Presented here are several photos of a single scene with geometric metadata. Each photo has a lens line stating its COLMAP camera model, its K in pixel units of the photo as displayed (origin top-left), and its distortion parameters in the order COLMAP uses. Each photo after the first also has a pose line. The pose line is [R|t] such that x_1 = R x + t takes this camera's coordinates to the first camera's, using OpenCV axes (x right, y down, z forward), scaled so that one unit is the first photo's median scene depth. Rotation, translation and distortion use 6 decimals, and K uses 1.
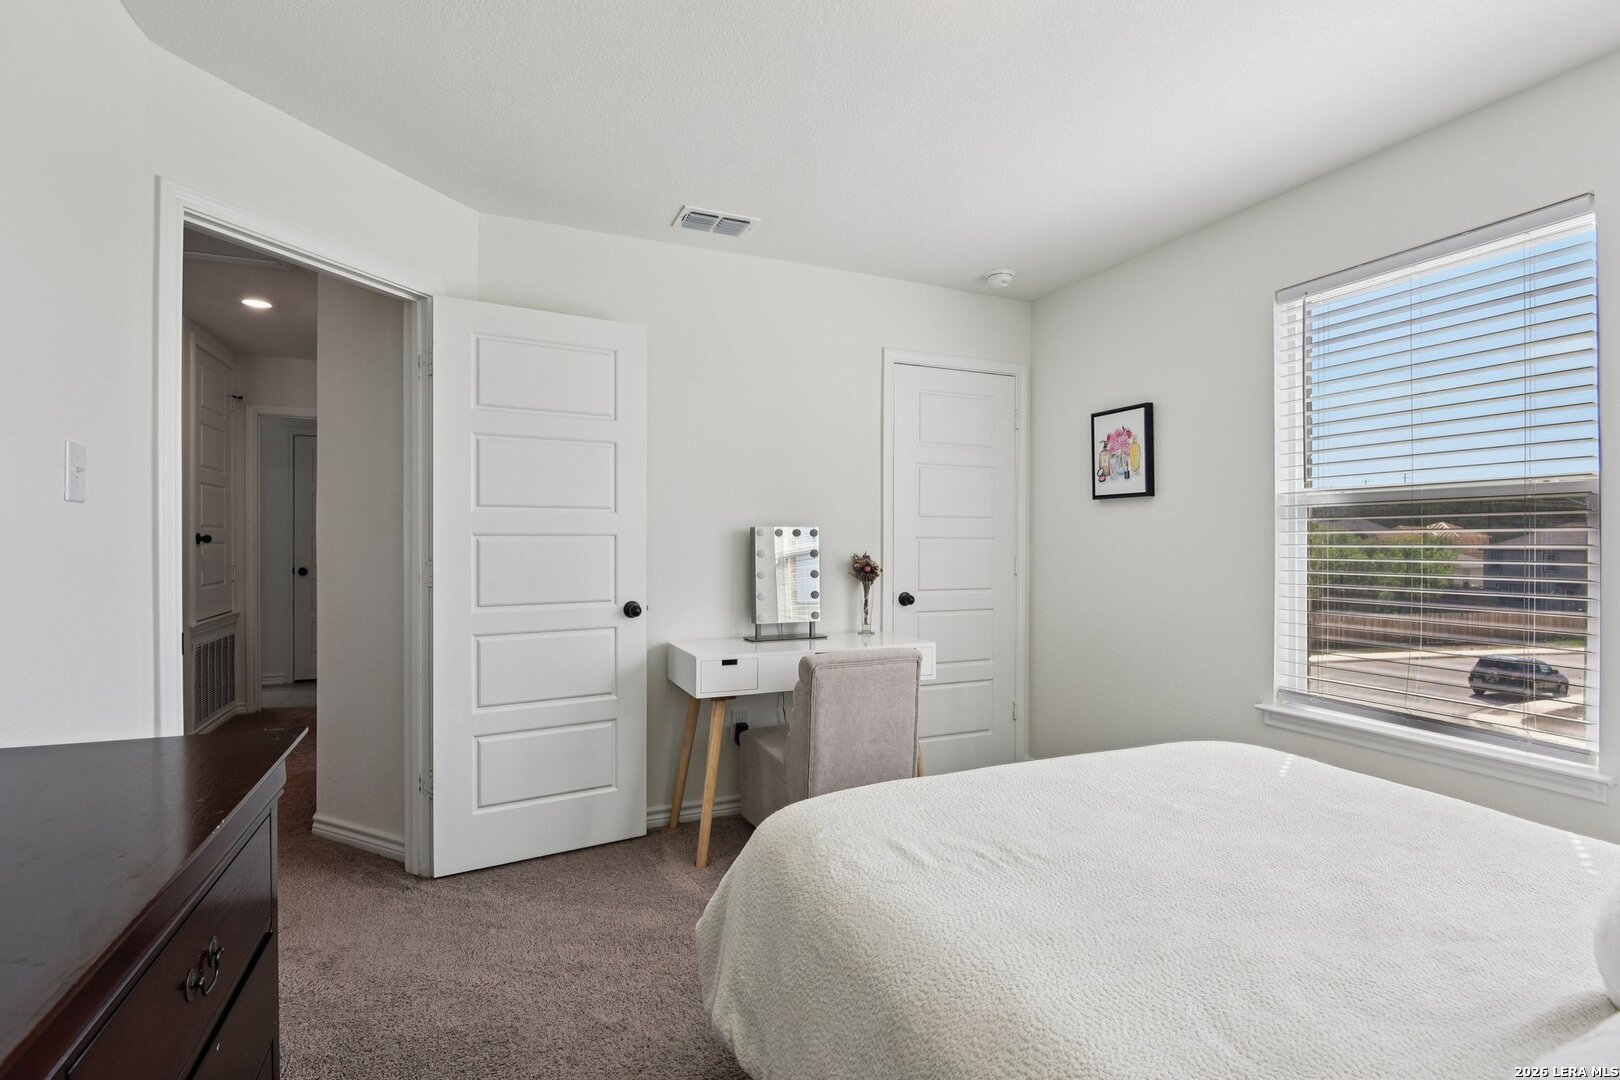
lens RADIAL K [[745.2, 0, 797.1], [0, 745.2, 538.8], [0, 0, 1]] dist [0.000010, -0.000173]
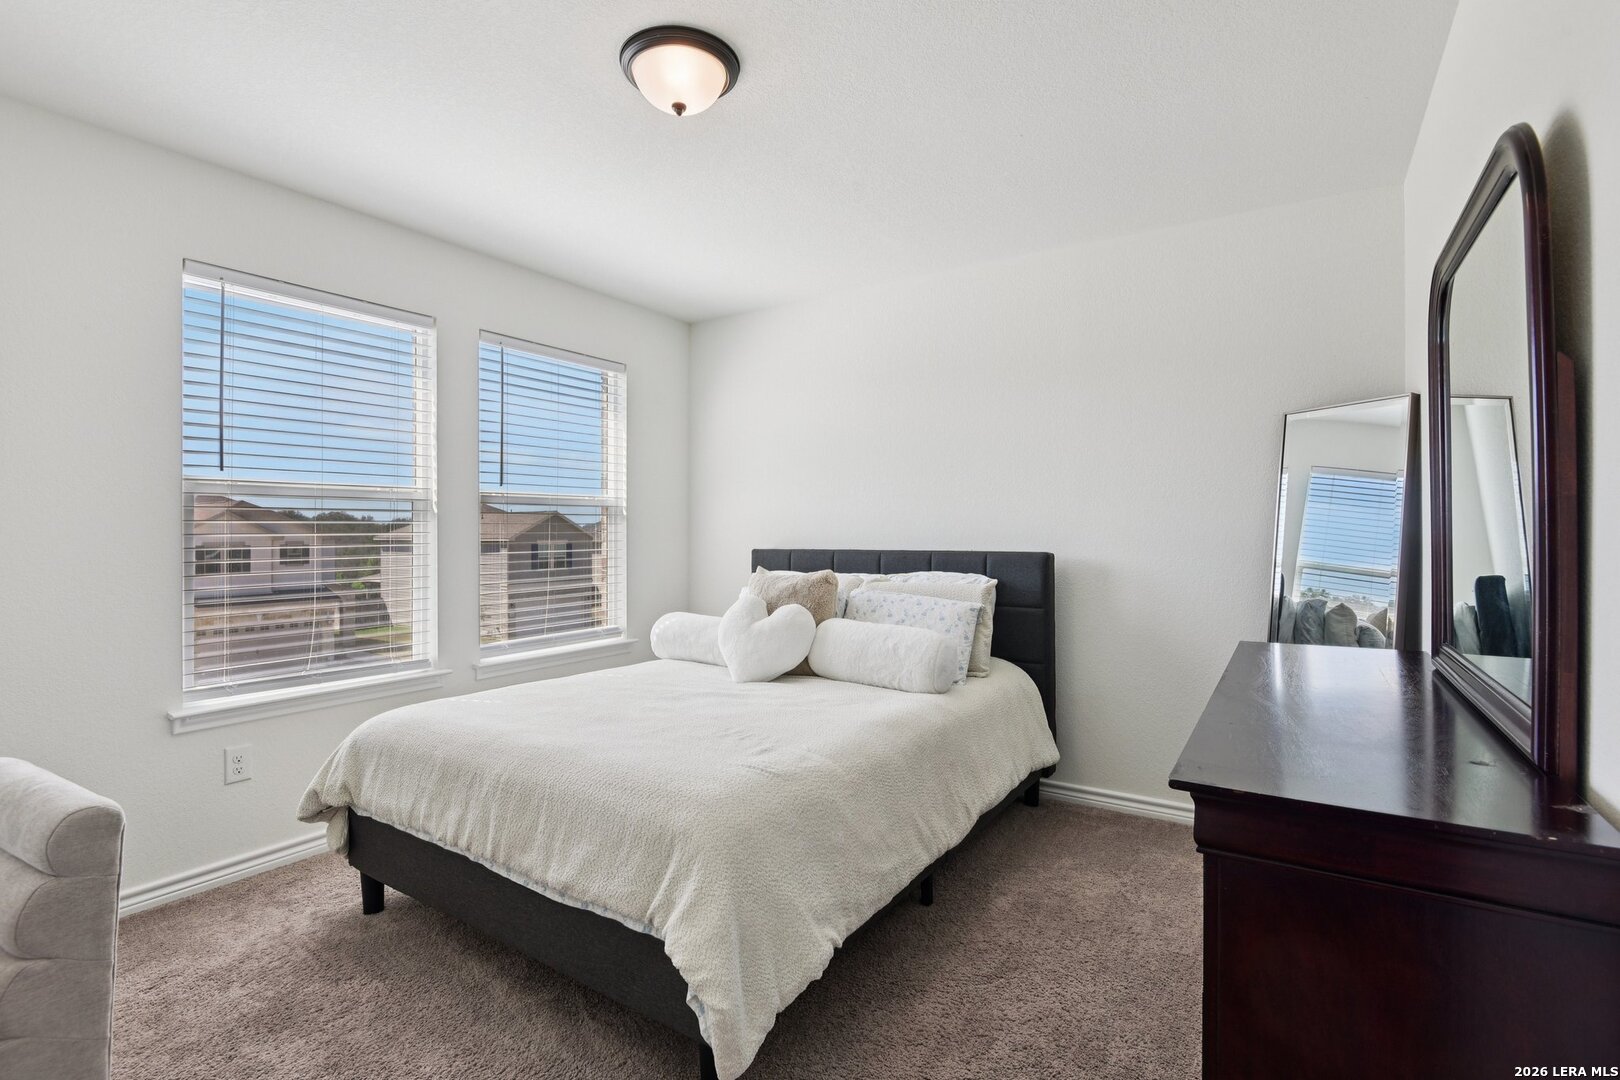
lens RADIAL K [[745.2, 0, 797.1], [0, 745.2, 538.8], [0, 0, 1]] dist [0.000010, -0.000173]
pose [[-0.550470, -0.001727, 0.834853, -0.849564], [0.002401, 0.999990, 0.003652, 0.020234], [-0.834851, 0.004015, -0.550461, 1.402422]]
